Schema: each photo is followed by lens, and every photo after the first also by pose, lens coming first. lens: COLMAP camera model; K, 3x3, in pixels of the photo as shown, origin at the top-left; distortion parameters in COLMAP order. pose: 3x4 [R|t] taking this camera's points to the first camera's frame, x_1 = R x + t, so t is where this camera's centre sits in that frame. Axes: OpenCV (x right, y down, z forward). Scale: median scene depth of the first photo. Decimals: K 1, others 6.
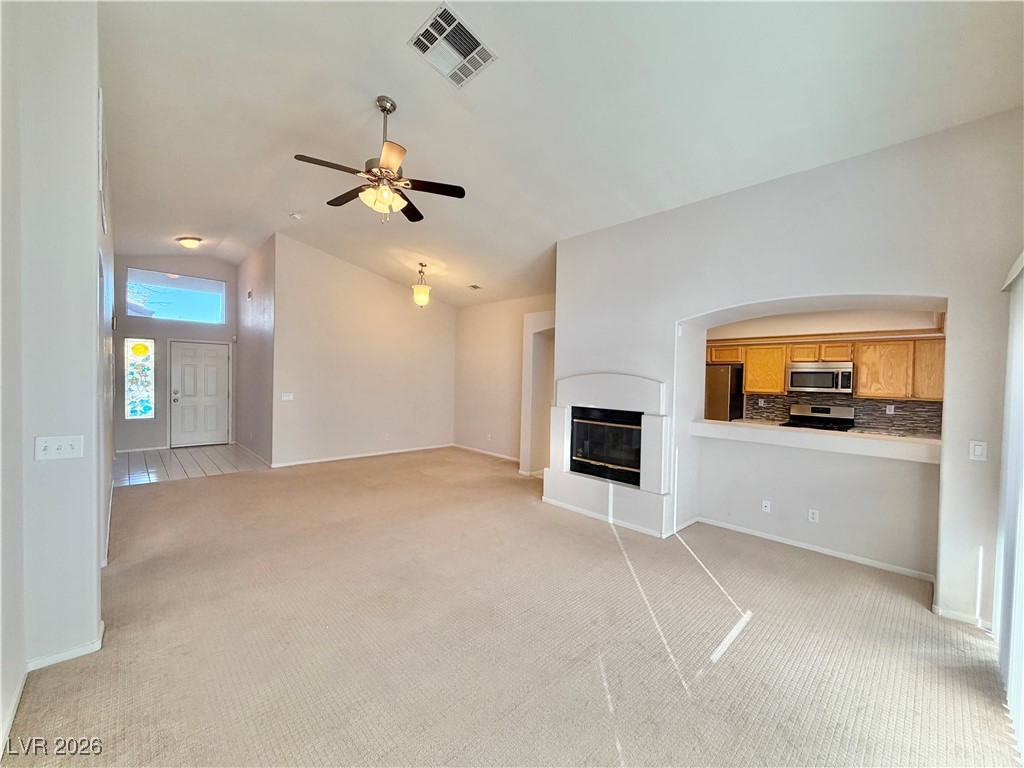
lens RADIAL K [[413.4, 0, 508.2], [0, 413.4, 386.9], [0, 0, 1]] dist [-0.002436, 0.000559]
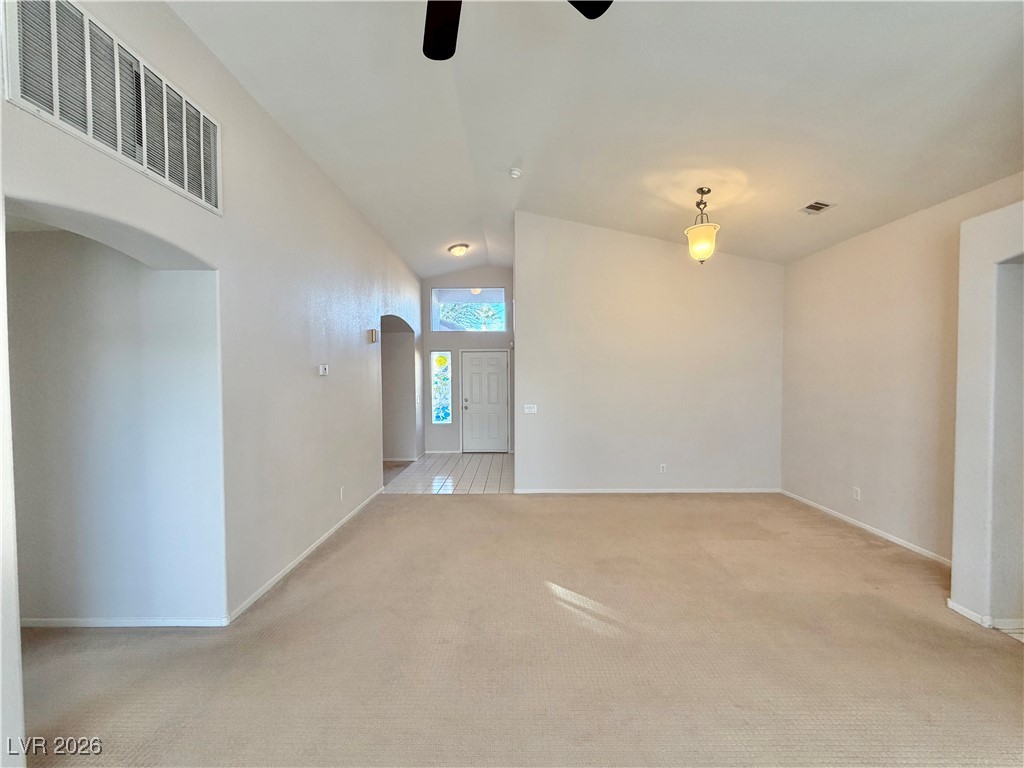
lens RADIAL K [[413.4, 0, 504.2], [0, 413.4, 386.6], [0, 0, 1]] dist [-0.002436, 0.000559]
pose [[0.721597, -0.011200, -0.692223, -0.006014], [0.003021, 0.999911, -0.013029, -0.007943], [0.692307, 0.007311, 0.721566, 0.347501]]
